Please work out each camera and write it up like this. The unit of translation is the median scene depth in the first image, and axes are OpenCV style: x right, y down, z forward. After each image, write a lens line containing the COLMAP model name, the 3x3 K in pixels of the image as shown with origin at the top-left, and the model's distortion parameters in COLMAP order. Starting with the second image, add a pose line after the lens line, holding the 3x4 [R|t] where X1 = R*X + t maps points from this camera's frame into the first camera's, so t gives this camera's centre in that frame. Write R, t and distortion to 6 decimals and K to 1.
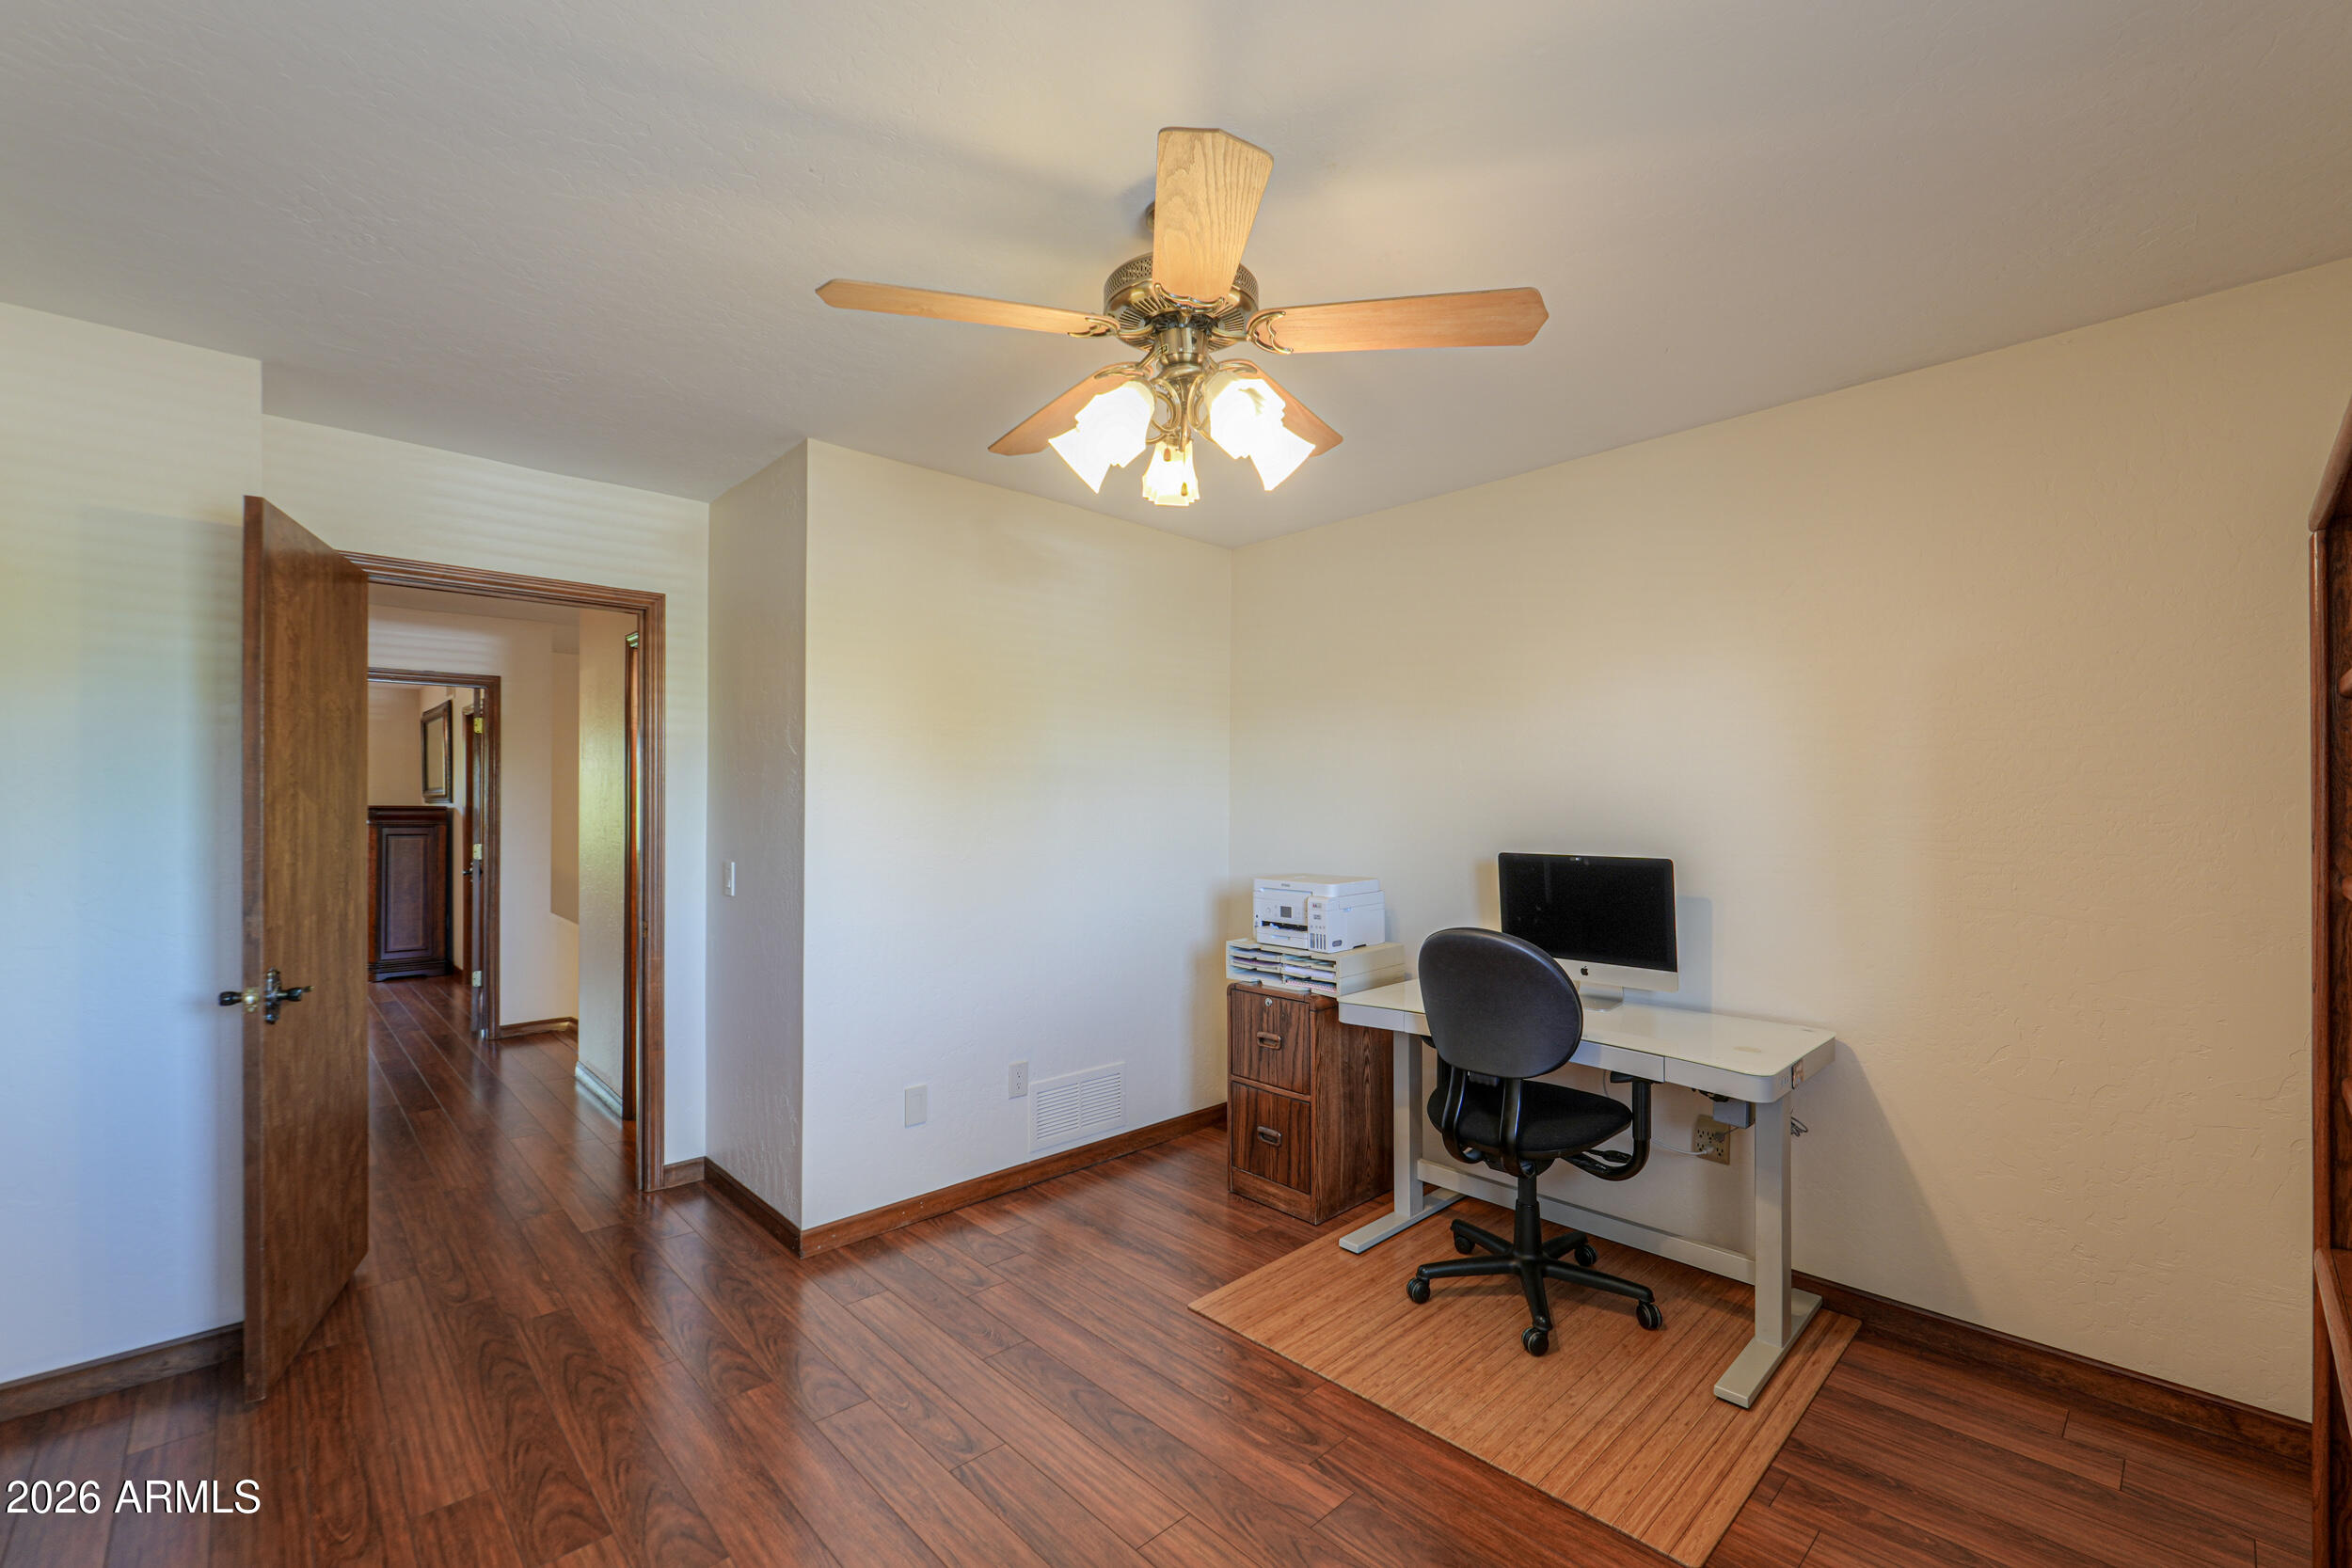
lens RADIAL K [[989.7, 0, 1164.3], [0, 989.7, 790.3], [0, 0, 1]] dist [0.003372, -0.000678]
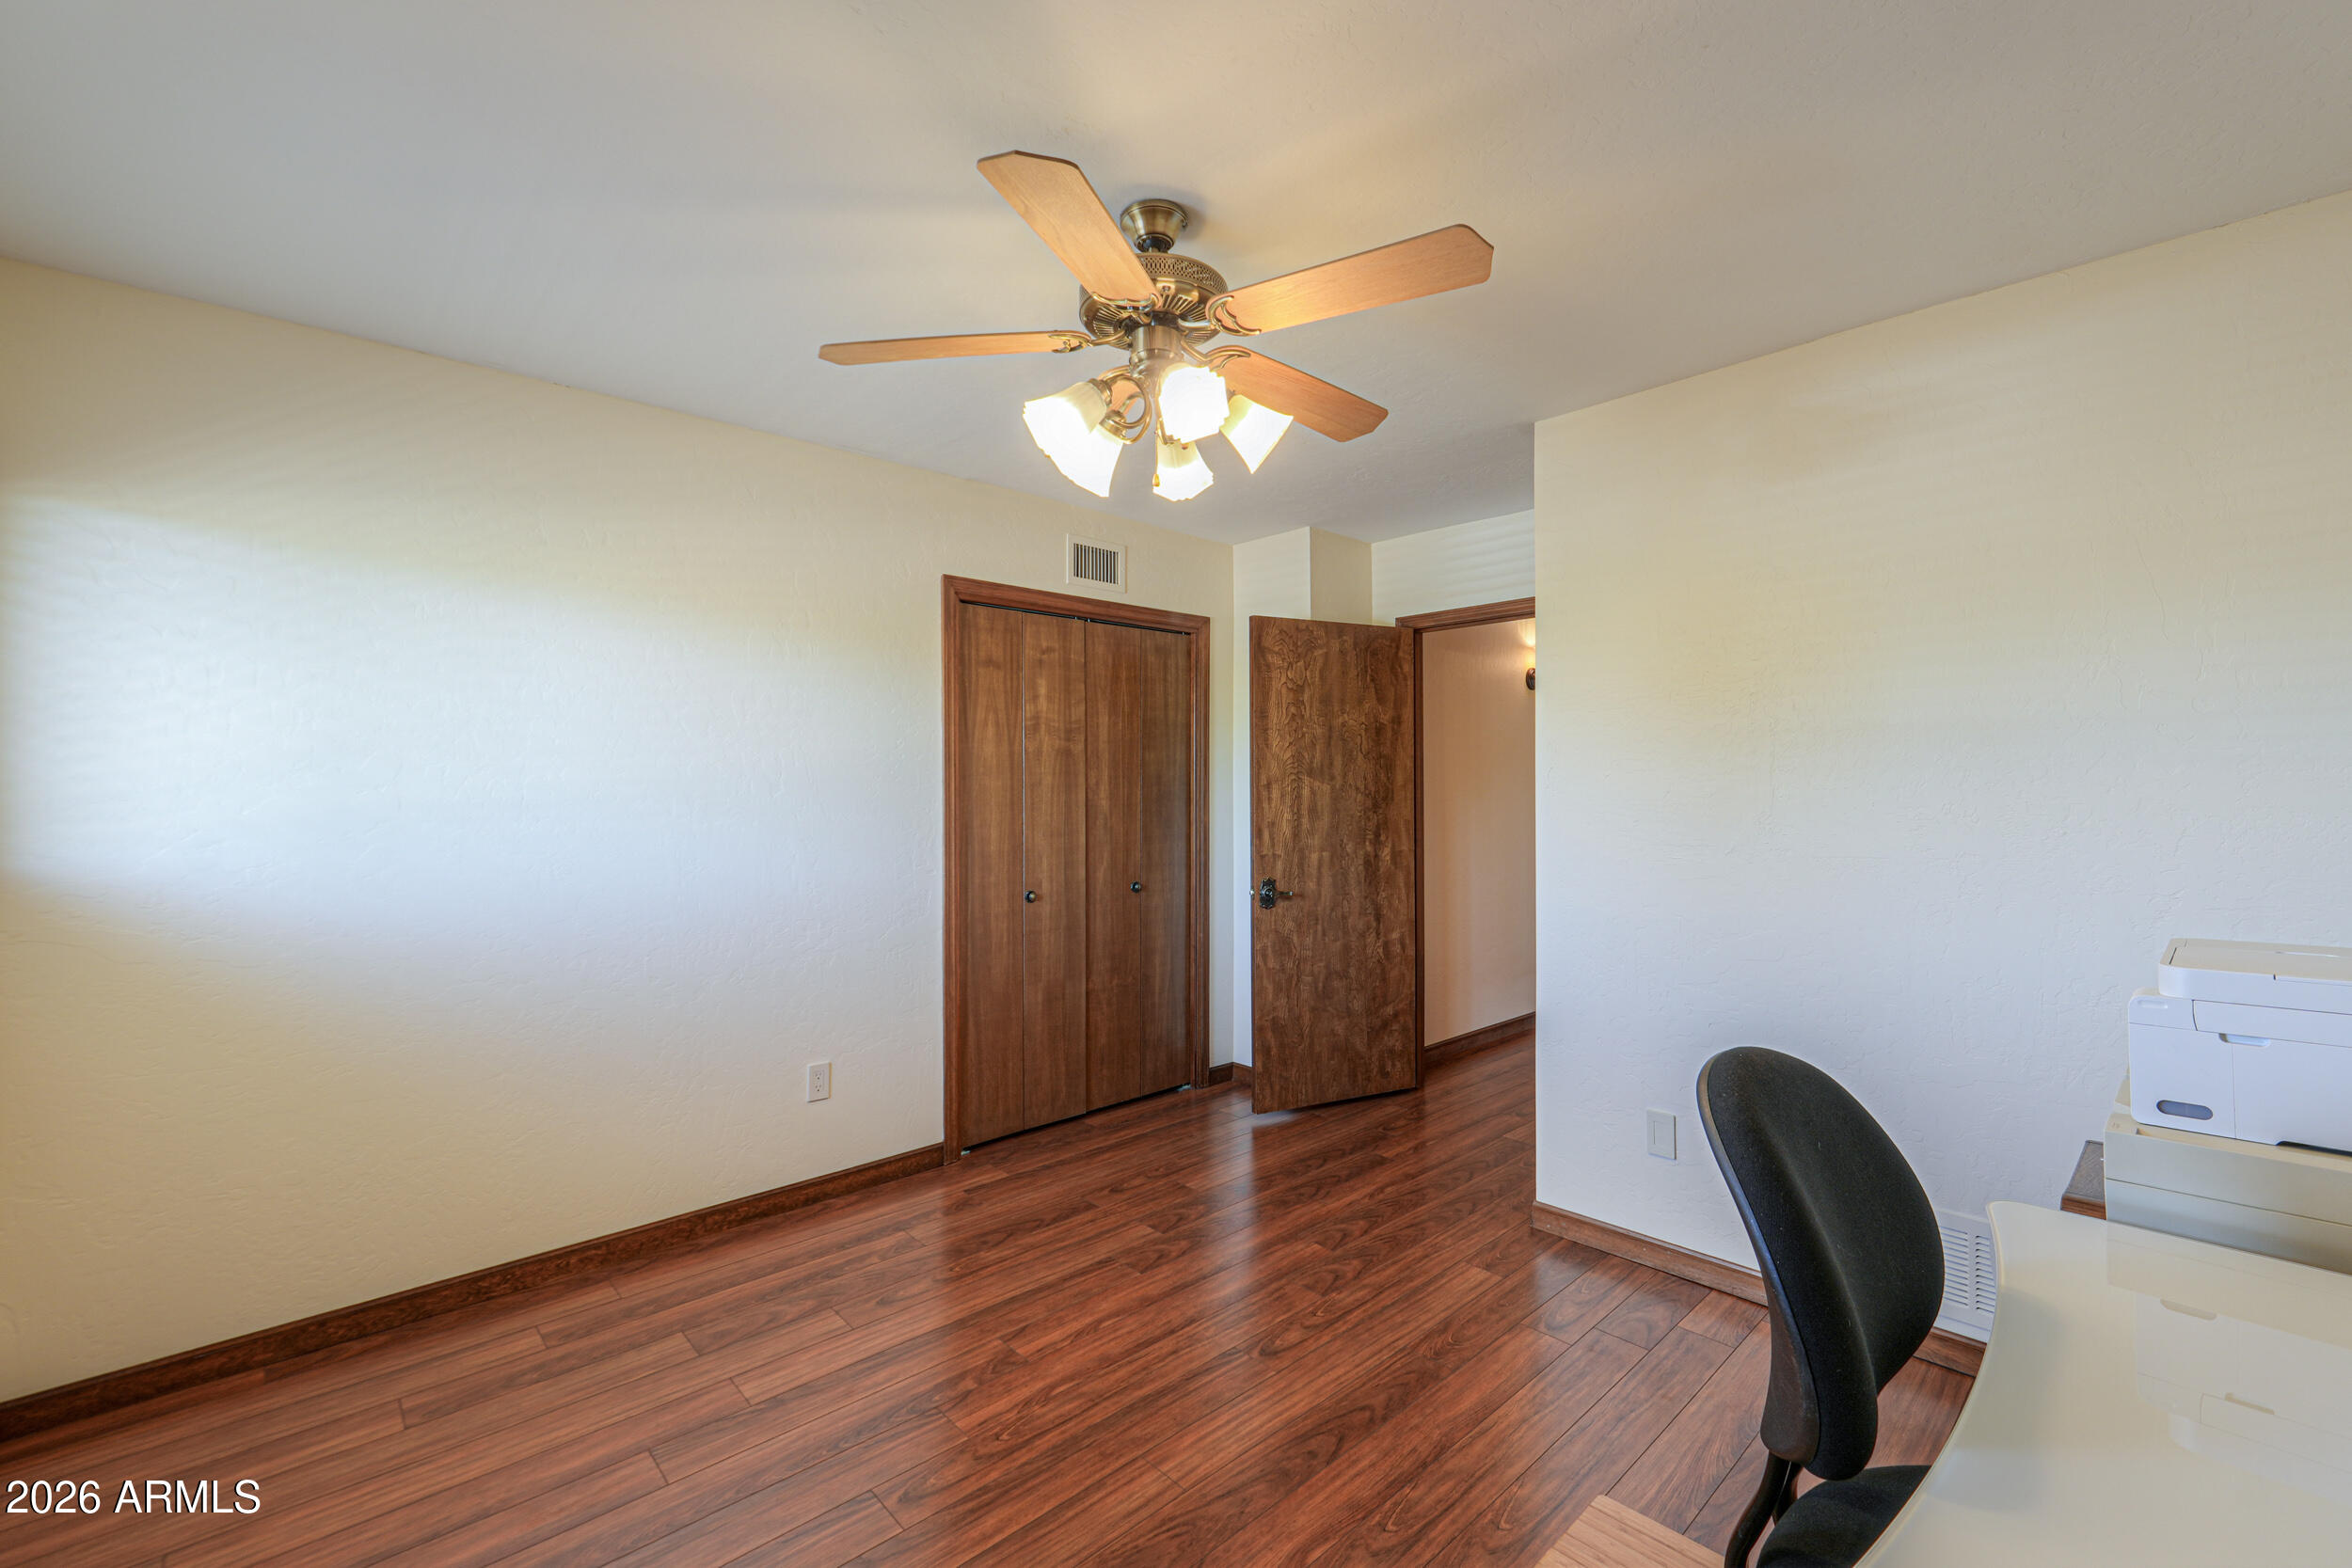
lens RADIAL K [[989.7, 0, 1184.6], [0, 989.7, 779.1], [0, 0, 1]] dist [0.003372, -0.000678]
pose [[0.004127, -0.008786, -0.999953, 0.622267], [0.017815, 0.999803, -0.008711, 0.011294], [0.999833, -0.017778, 0.004283, 0.605607]]
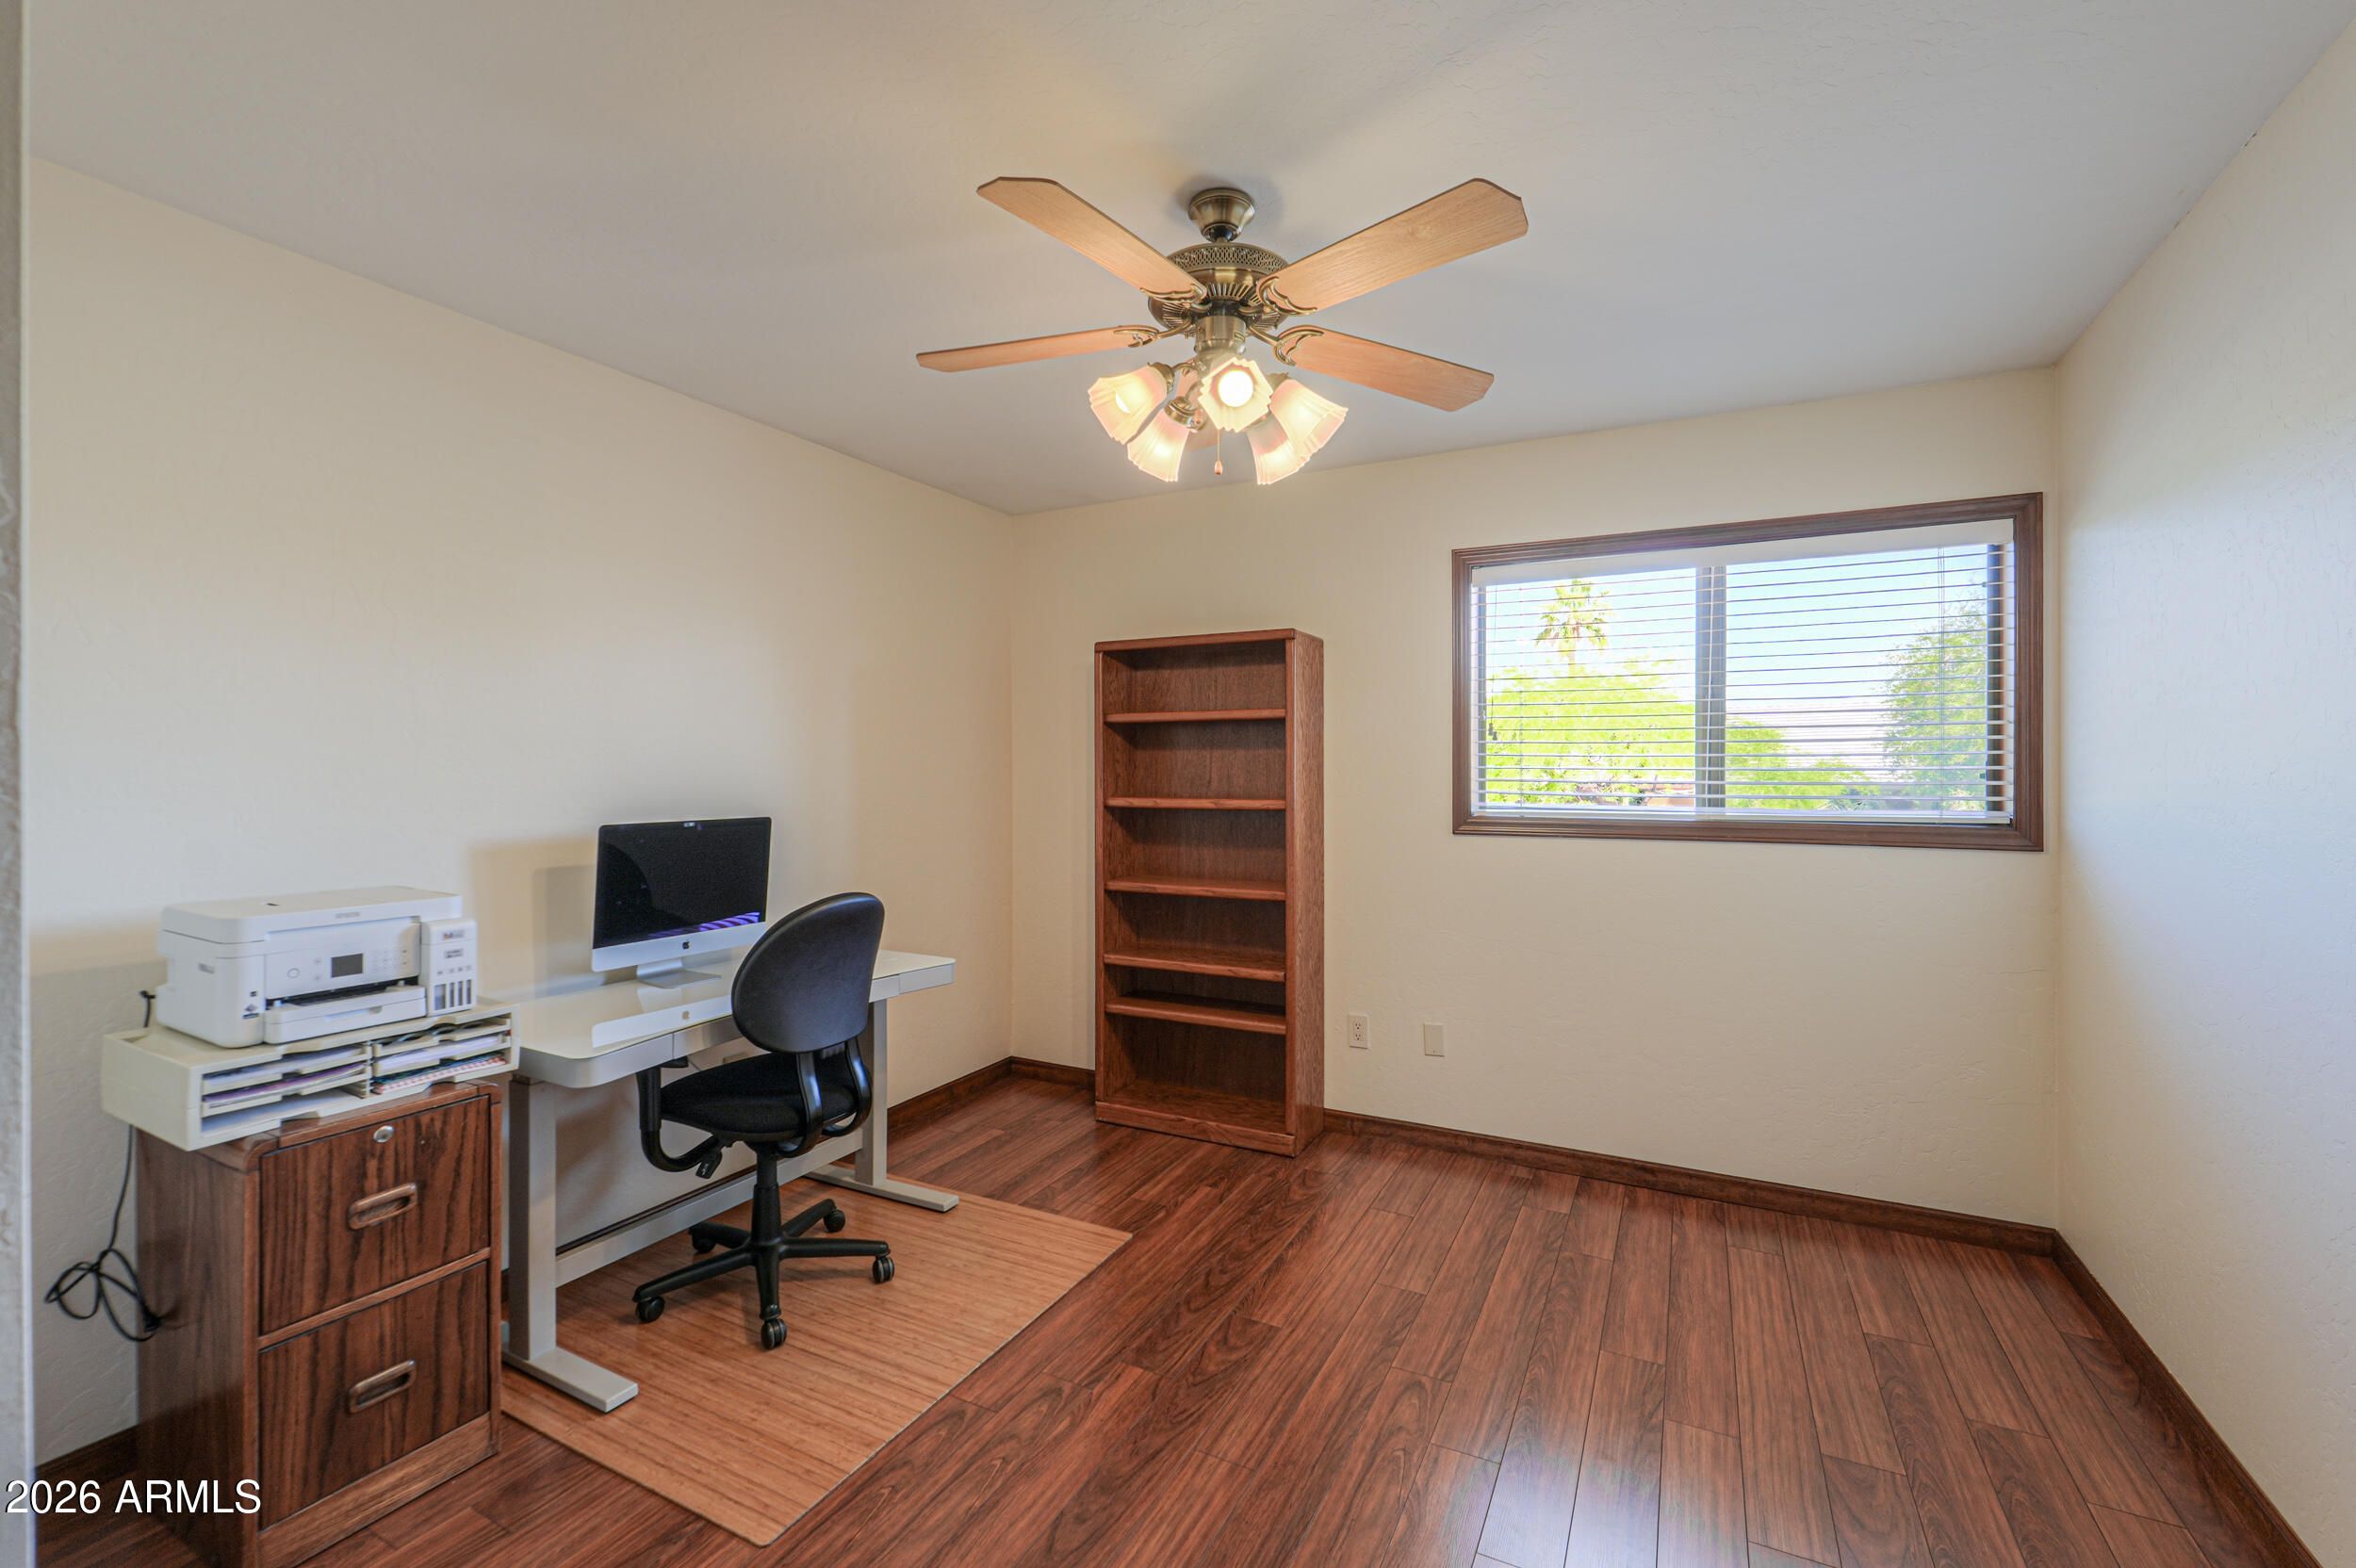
lens RADIAL K [[991.5, 0, 1166.0], [0, 991.5, 787.8], [0, 0, 1]] dist [0.003372, -0.000678]
pose [[-0.327804, -0.015464, 0.944619, -0.561390], [-0.016039, 0.999813, 0.010802, 0.017309], [-0.944610, -0.011610, -0.327991, 0.826984]]
